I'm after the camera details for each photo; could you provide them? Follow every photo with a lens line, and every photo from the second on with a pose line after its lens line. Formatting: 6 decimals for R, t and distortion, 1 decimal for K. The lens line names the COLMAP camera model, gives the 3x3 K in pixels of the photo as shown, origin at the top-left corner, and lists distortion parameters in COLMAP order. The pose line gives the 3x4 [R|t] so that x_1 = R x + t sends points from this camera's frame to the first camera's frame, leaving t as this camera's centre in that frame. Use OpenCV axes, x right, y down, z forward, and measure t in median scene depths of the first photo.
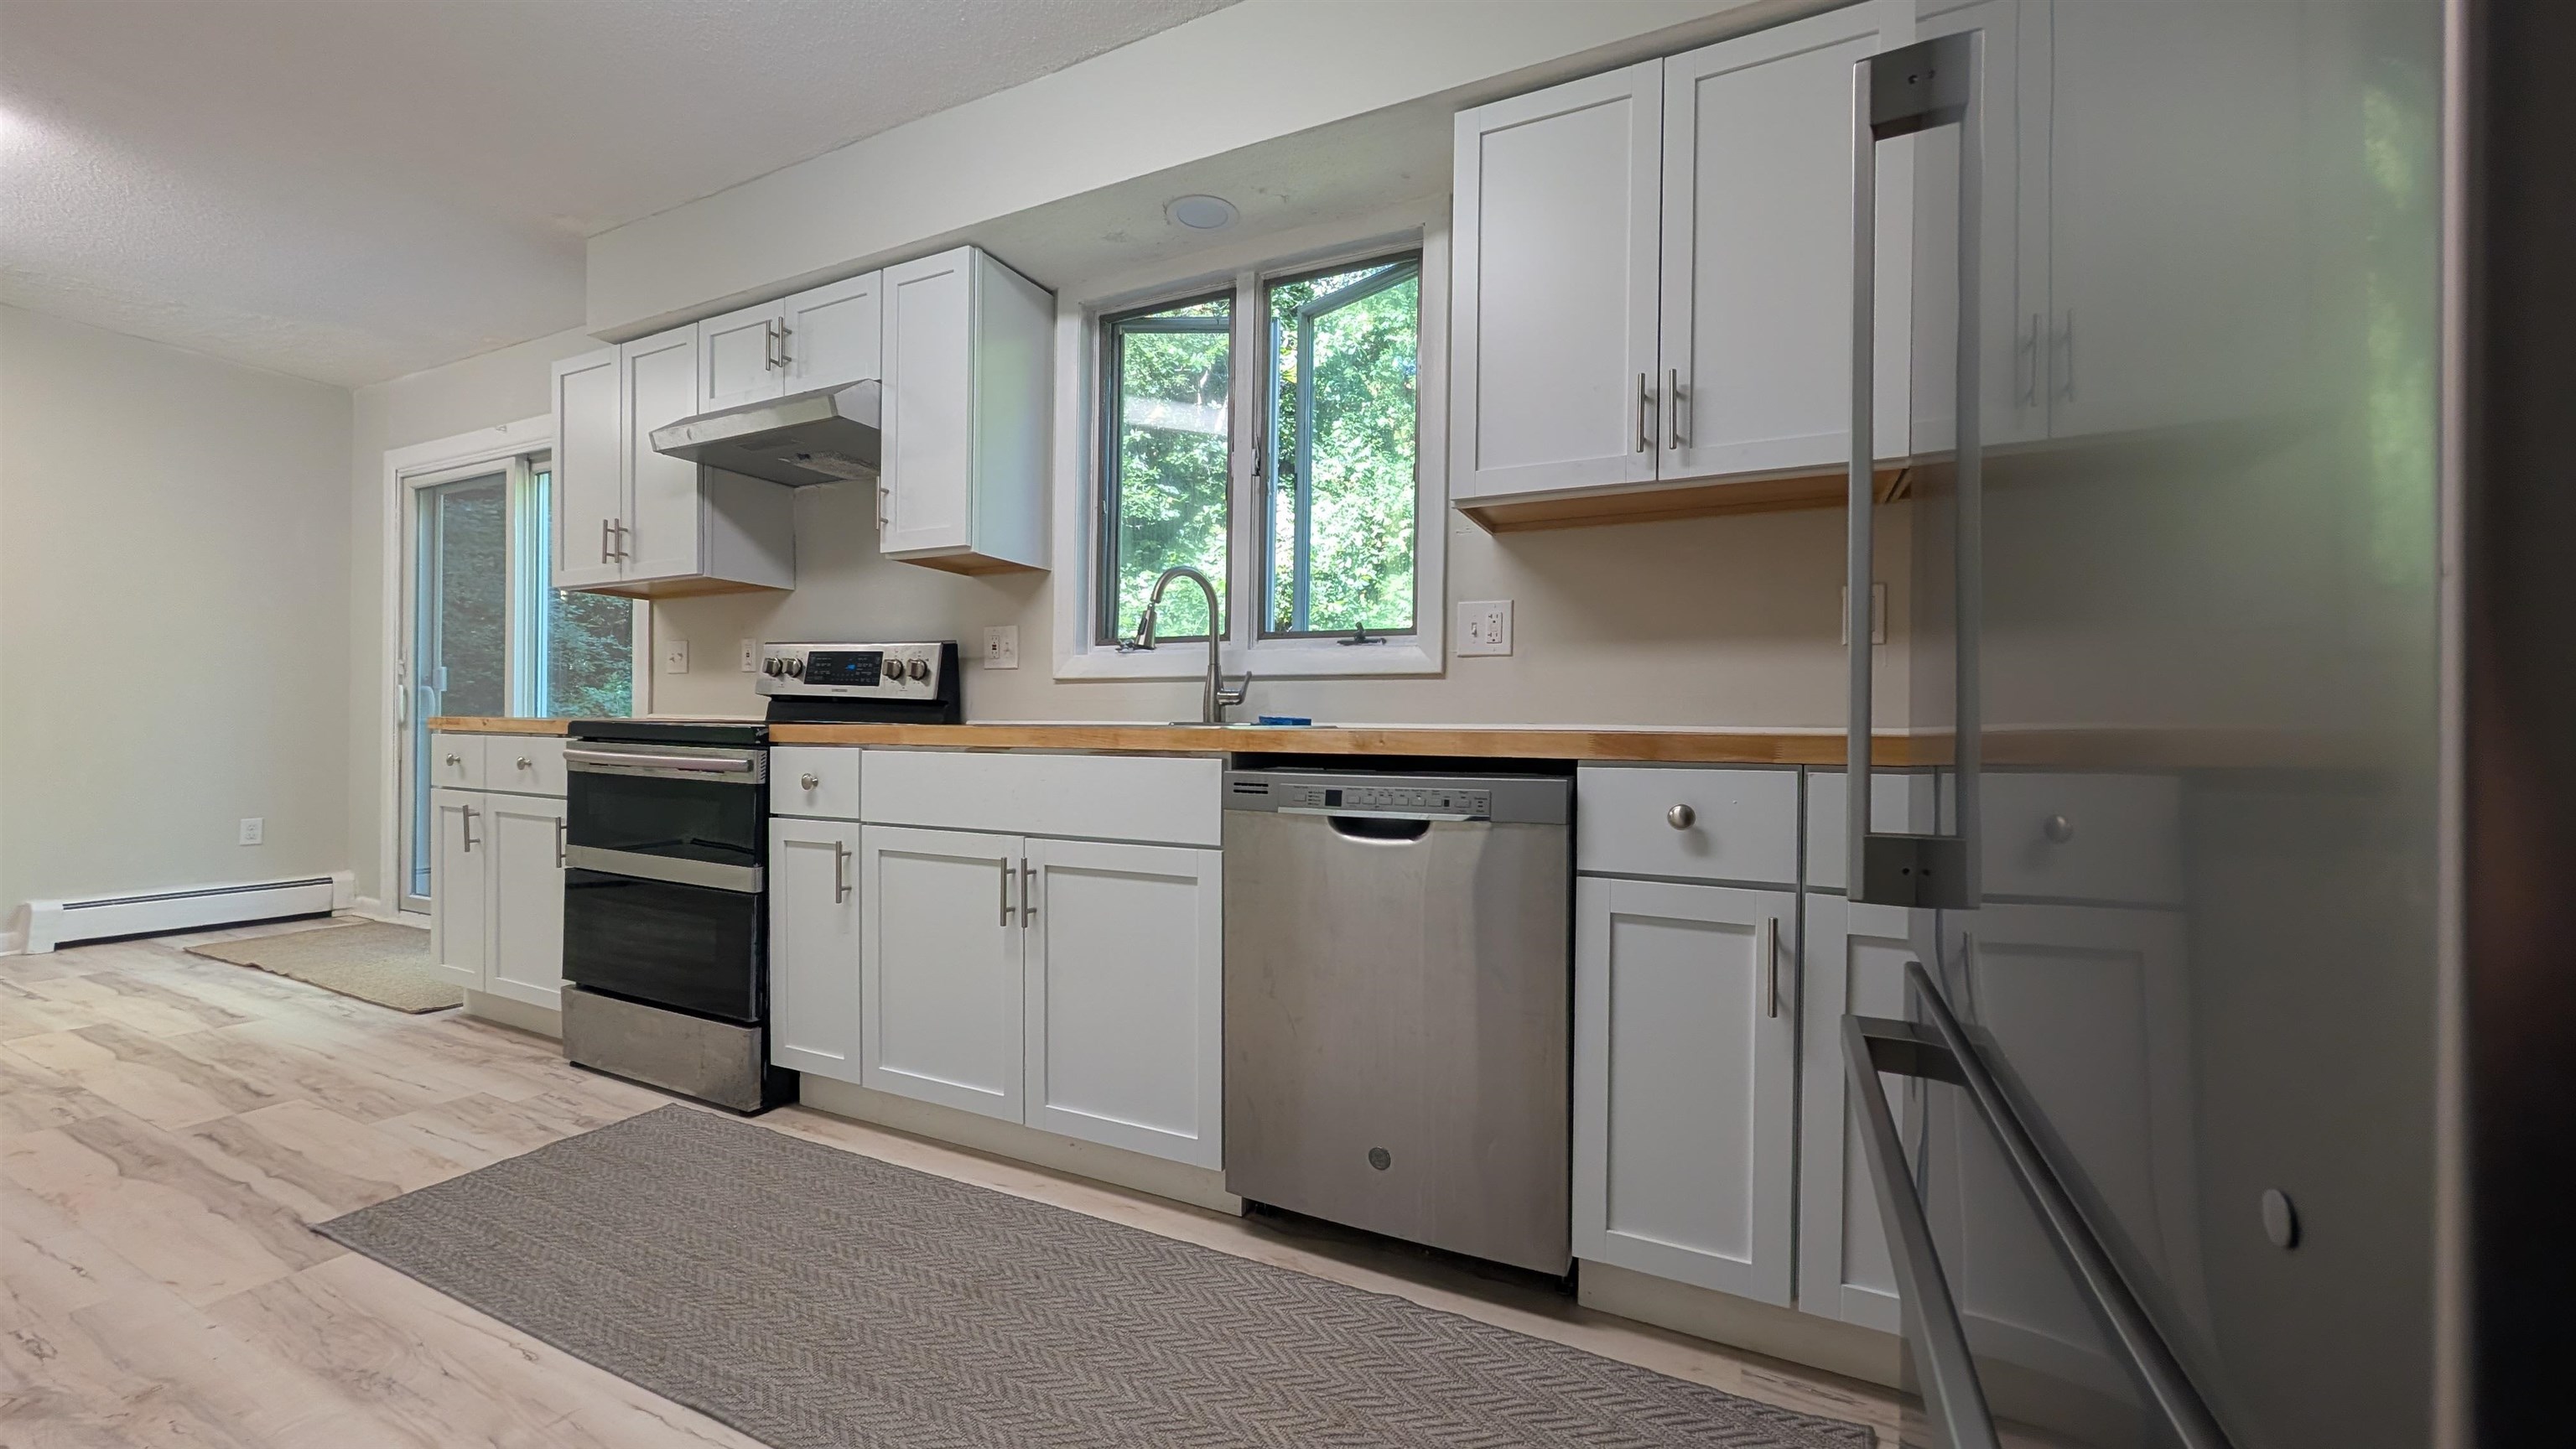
lens RADIAL K [[968.5, 0, 1281.9], [0, 968.5, 728.3], [0, 0, 1]] dist [-0.001572, -0.000179]
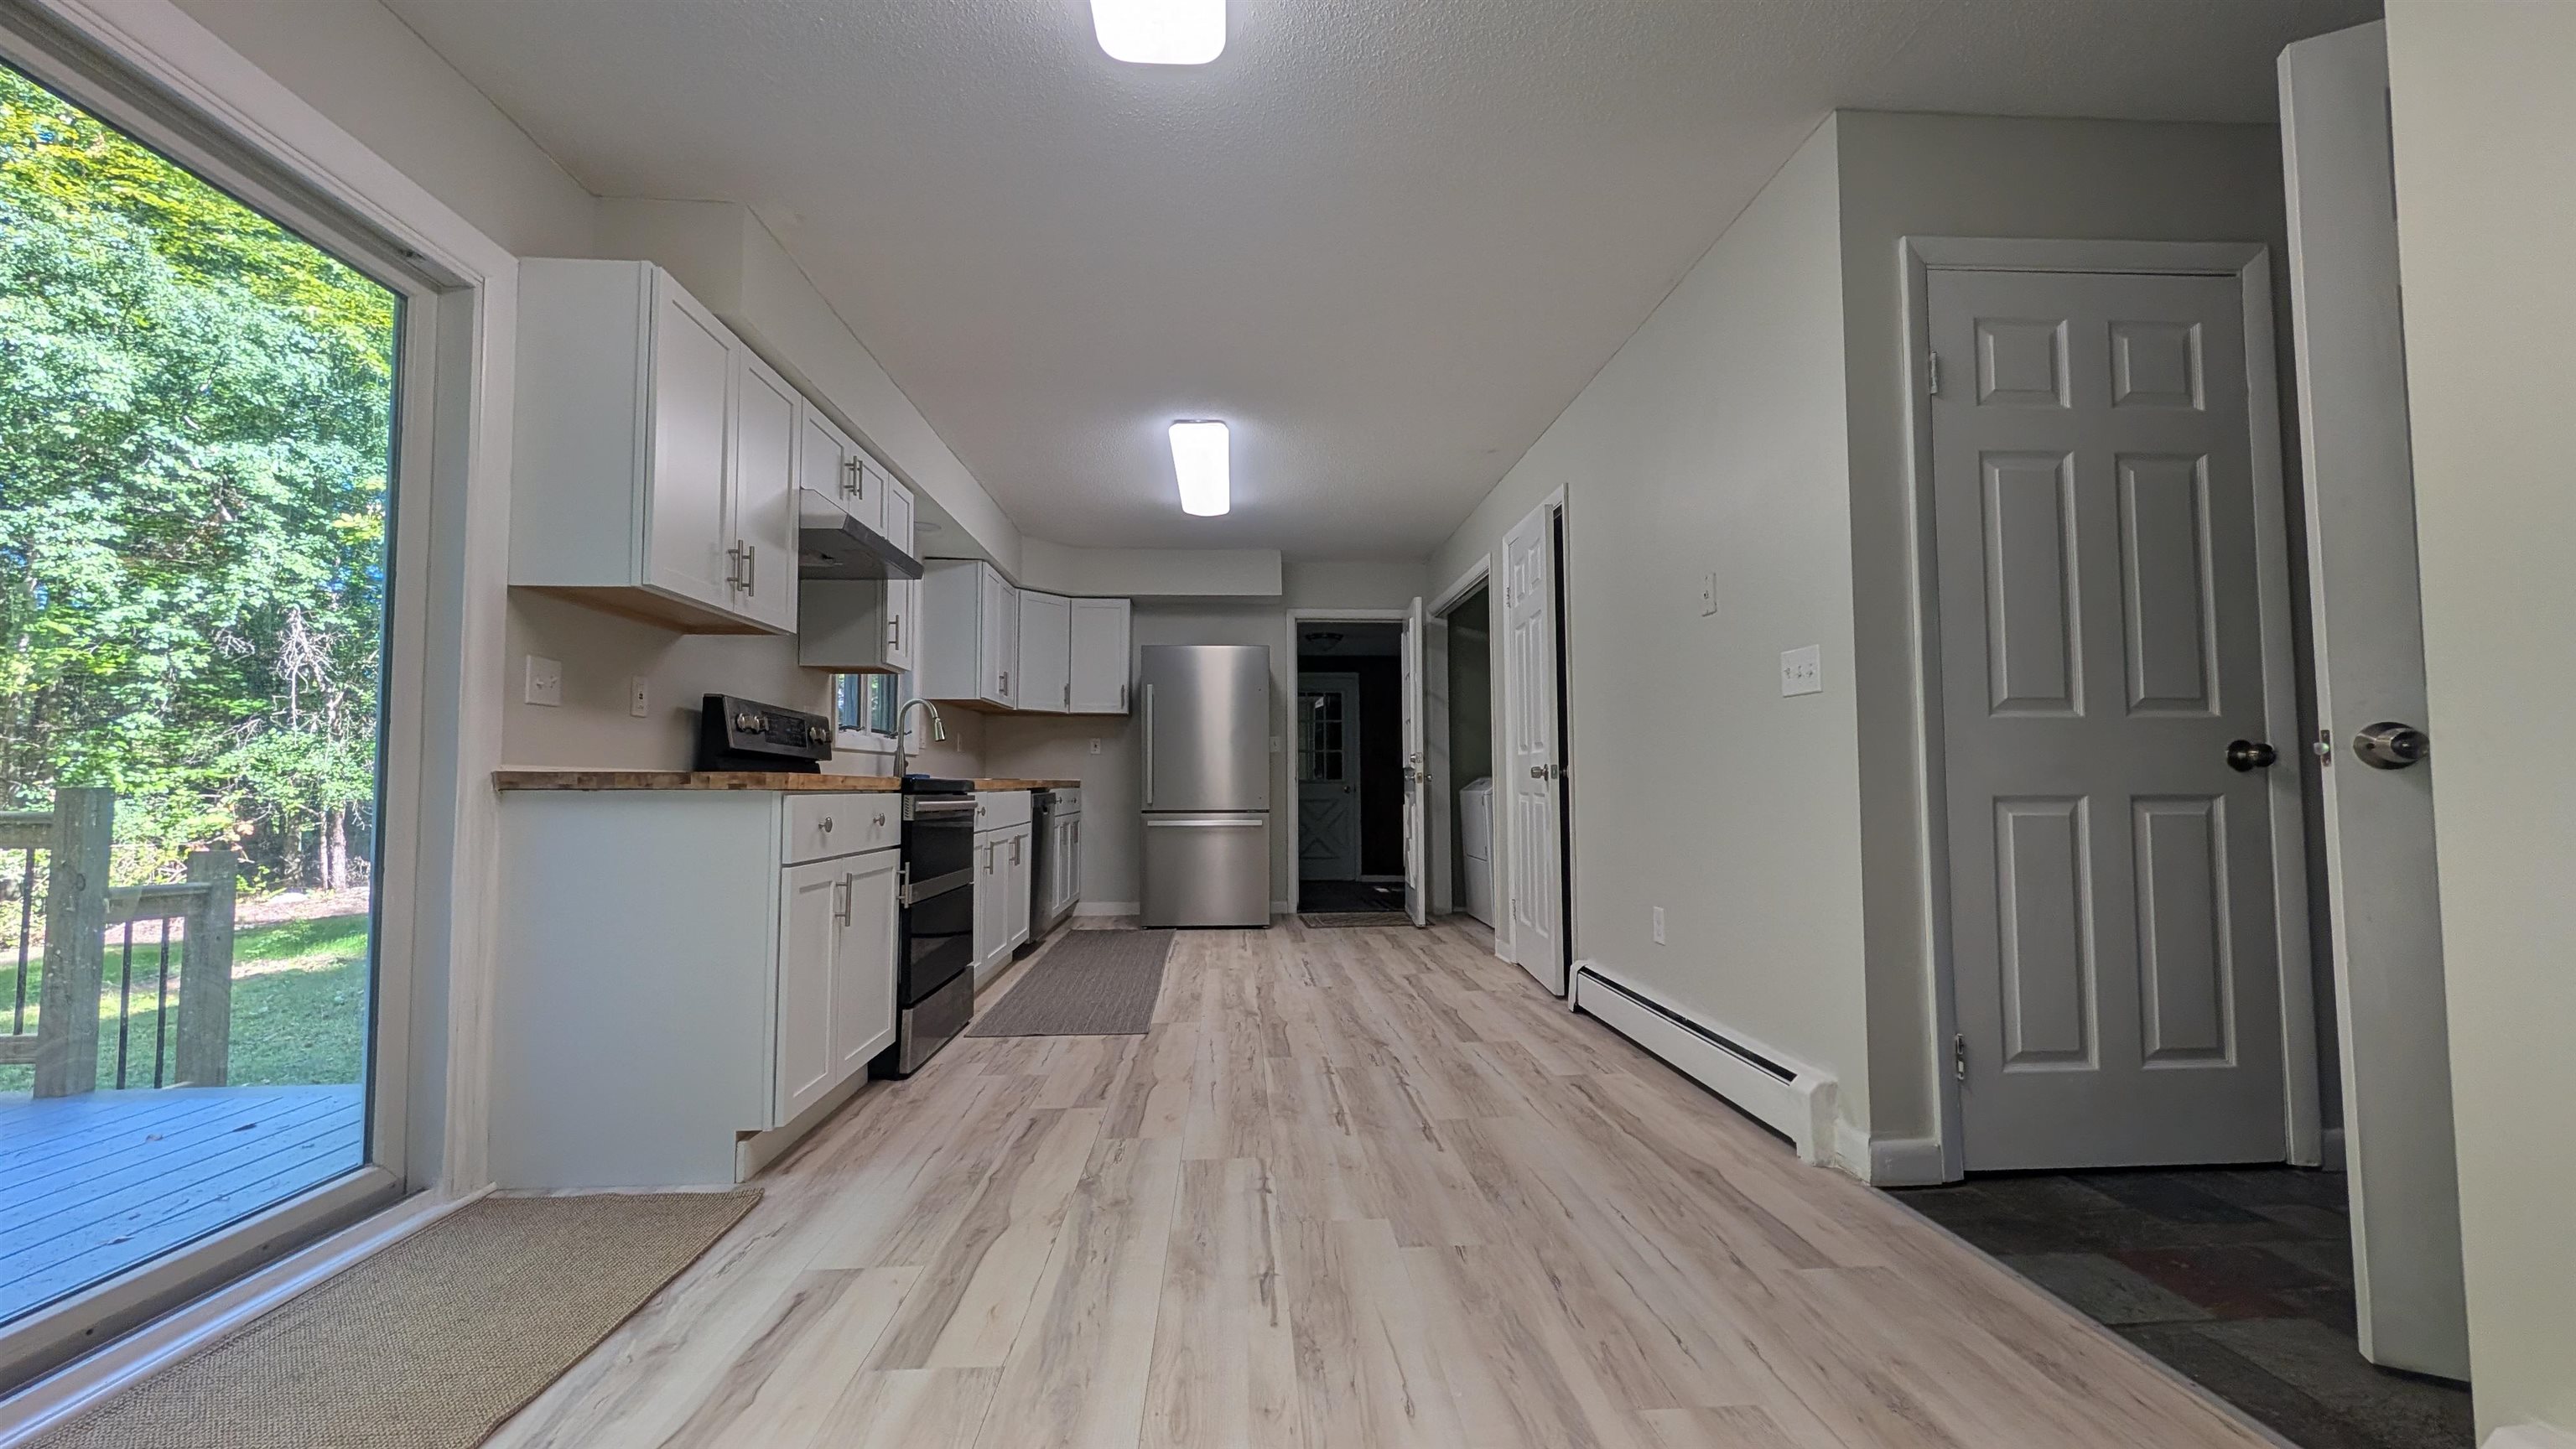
lens RADIAL K [[968.5, 0, 1289.4], [0, 968.5, 730.4], [0, 0, 1]] dist [-0.001572, -0.000179]
pose [[-0.491935, 0.035985, 0.869888, -2.299251], [-0.003641, 0.999052, -0.043388, -0.020257], [-0.870625, -0.024511, -0.491337, 1.372876]]
